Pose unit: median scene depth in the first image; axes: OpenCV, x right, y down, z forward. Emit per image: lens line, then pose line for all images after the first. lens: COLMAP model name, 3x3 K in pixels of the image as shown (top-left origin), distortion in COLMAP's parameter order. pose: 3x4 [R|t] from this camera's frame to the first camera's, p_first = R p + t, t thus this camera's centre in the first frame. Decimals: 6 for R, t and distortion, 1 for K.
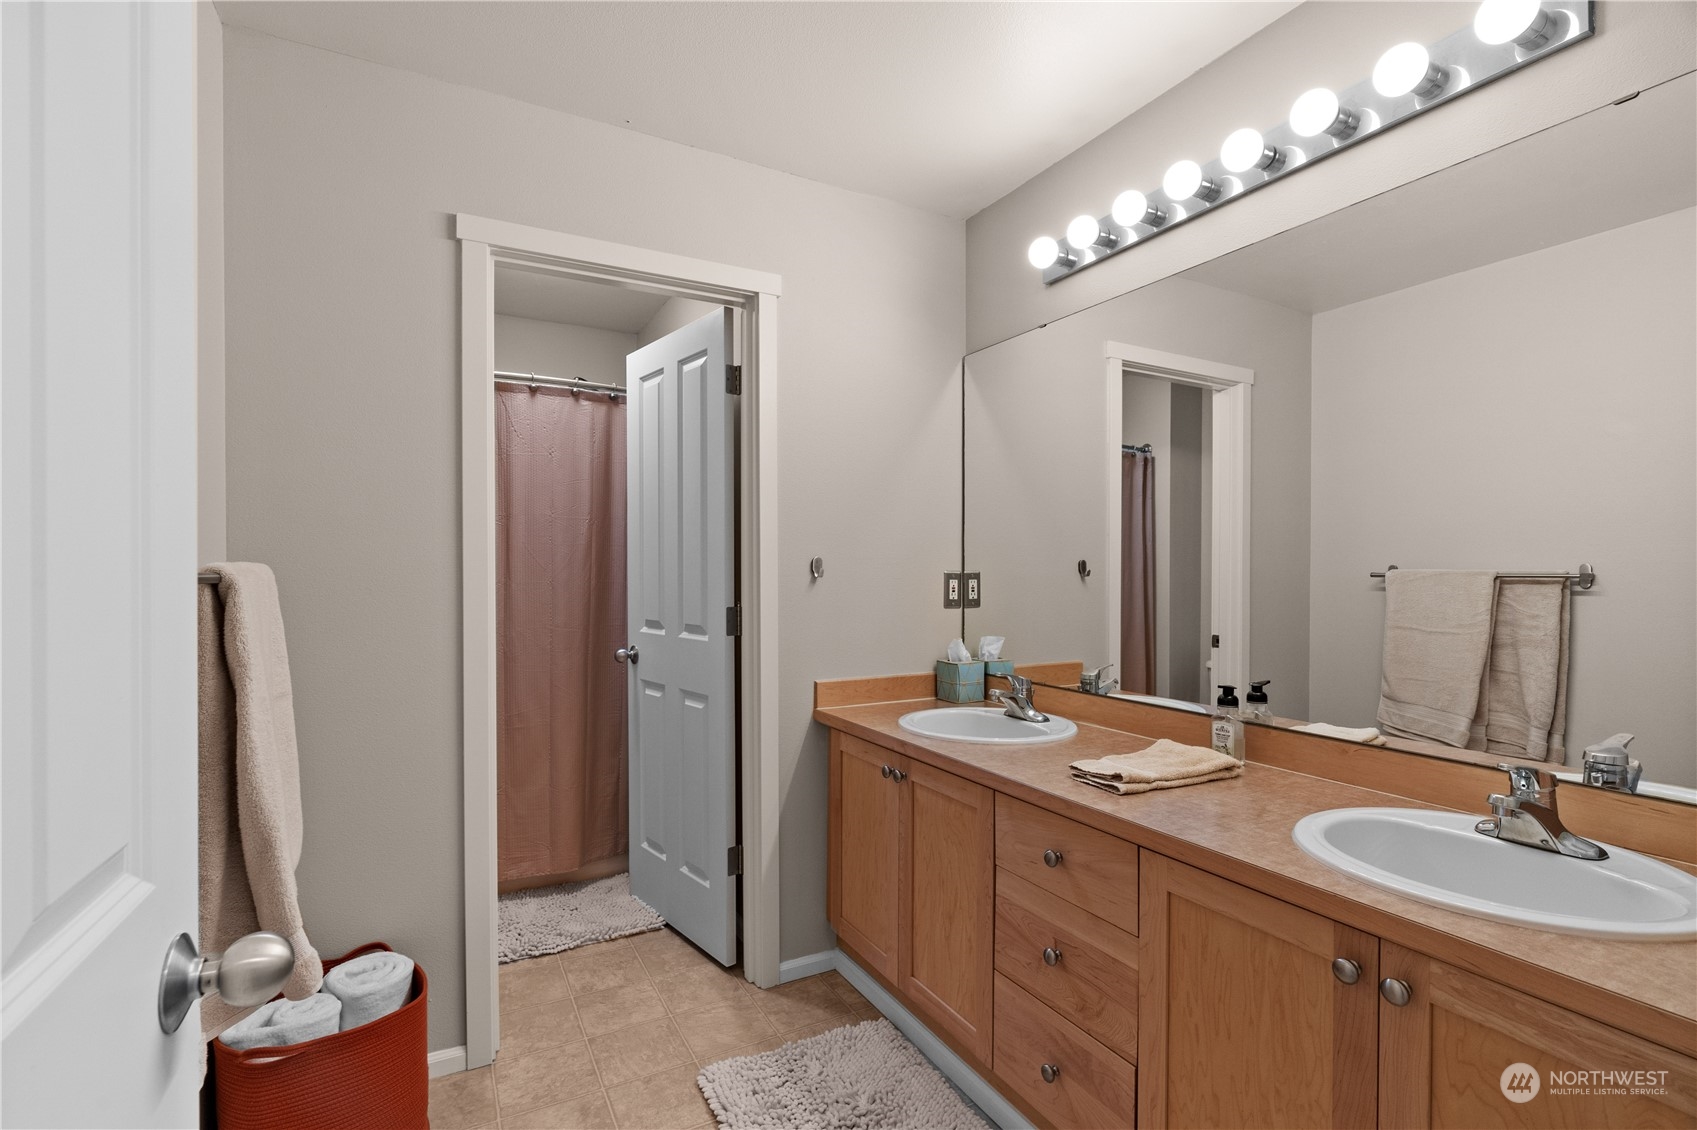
lens RADIAL K [[798.9, 0, 849.1], [0, 798.9, 572.1], [0, 0, 1]] dist [-0.013319, 0.003094]
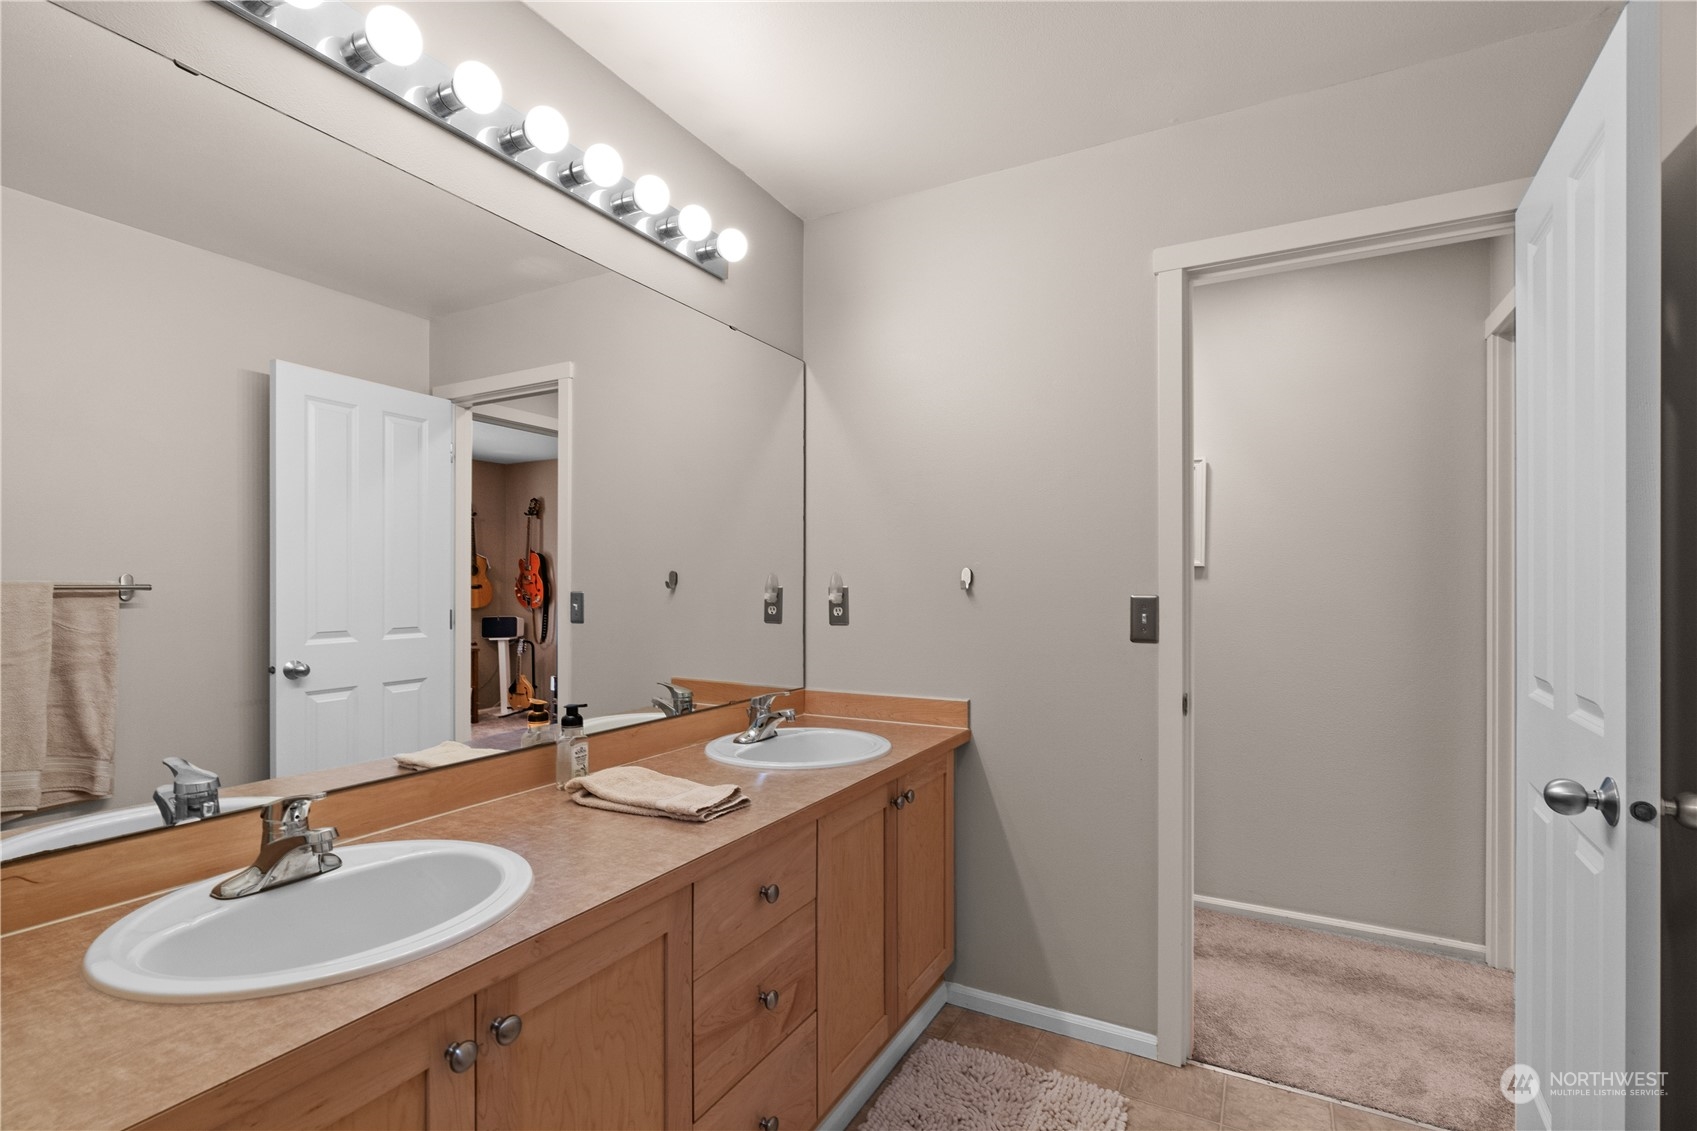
lens RADIAL K [[798.9, 0, 846.5], [0, 798.9, 579.7], [0, 0, 1]] dist [-0.013319, 0.003094]
pose [[-0.556190, 0.000684, 0.831055, -0.489489], [-0.001962, 0.999996, -0.002135, -0.004799], [-0.831053, -0.002818, -0.556187, 1.246084]]
